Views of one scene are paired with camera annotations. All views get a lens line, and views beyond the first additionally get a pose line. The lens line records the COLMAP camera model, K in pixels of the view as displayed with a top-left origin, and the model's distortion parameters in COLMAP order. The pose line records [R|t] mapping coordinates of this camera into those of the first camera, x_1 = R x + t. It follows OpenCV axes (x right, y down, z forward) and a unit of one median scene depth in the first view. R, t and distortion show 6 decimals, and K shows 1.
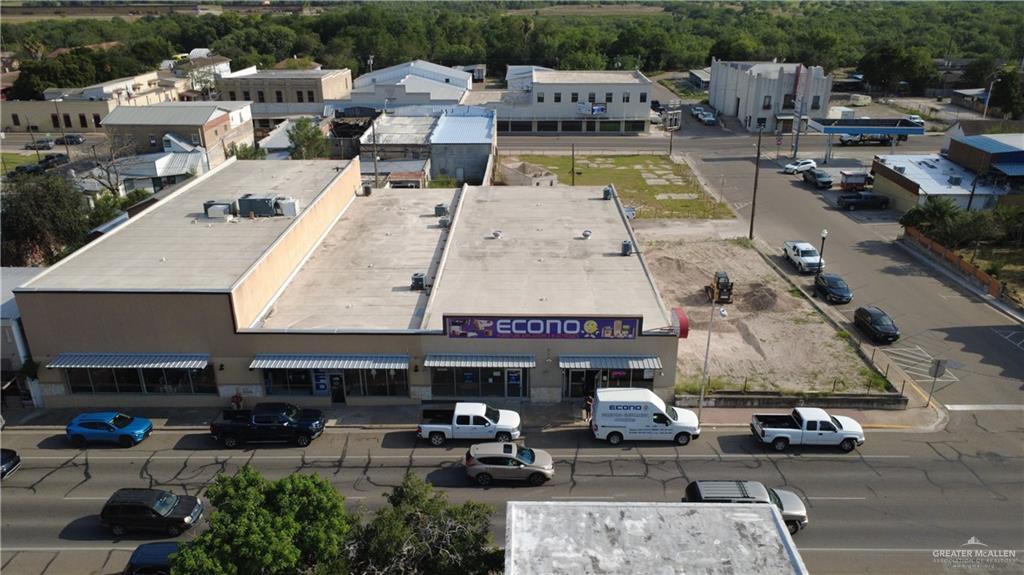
lens RADIAL K [[745.7, 0, 511.9], [0, 745.7, 286.7], [0, 0, 1]] dist [-0.003911, 0.008707]
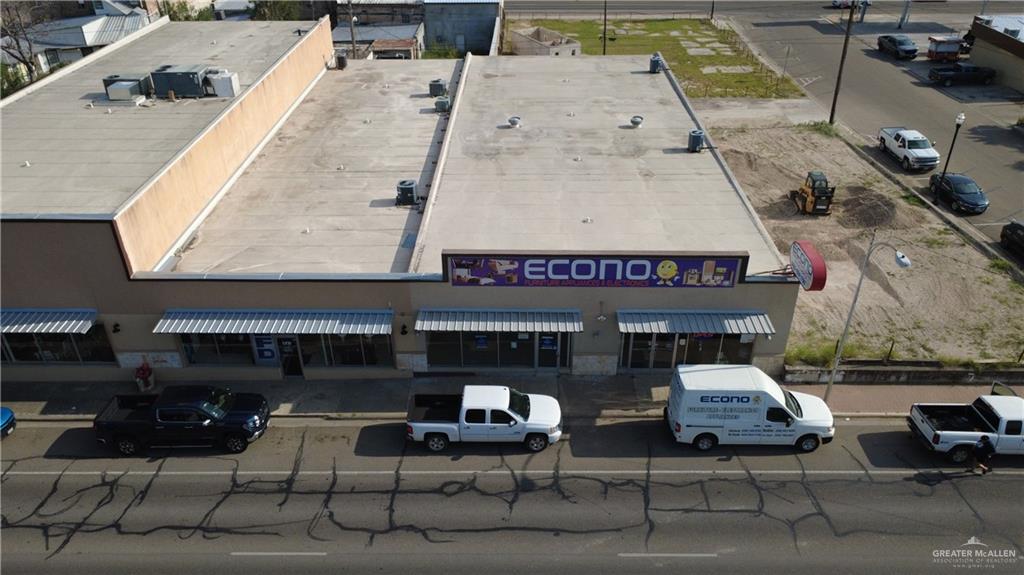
lens RADIAL K [[745.7, 0, 511.9], [0, 745.7, 287.5], [0, 0, 1]] dist [-0.003911, 0.008707]
pose [[0.999995, -0.002995, -0.000924, -0.023435], [0.003104, 0.987314, 0.158750, -0.027180], [0.000437, -0.158752, 0.987318, 0.266371]]
